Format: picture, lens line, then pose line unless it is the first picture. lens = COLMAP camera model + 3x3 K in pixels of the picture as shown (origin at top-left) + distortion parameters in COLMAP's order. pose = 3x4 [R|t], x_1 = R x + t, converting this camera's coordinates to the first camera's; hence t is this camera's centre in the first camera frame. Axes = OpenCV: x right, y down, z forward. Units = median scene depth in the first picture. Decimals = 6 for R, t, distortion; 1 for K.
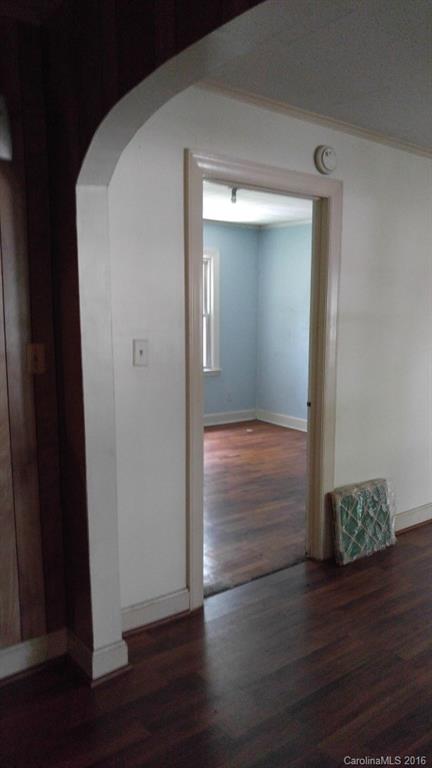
lens RADIAL K [[587.2, 0, 216.0], [0, 587.2, 384.0], [0, 0, 1]] dist [-0.005162, 0.001560]
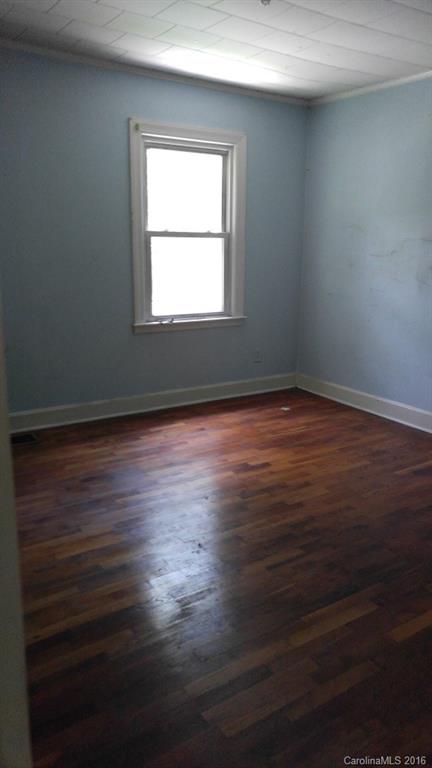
lens RADIAL K [[587.2, 0, 216.0], [0, 587.2, 384.0], [0, 0, 1]] dist [-0.005162, 0.001560]
pose [[0.997869, 0.018113, -0.062682, 0.020474], [-0.010936, 0.993535, 0.113001, -0.027604], [0.064323, -0.112075, 0.991616, 0.365498]]
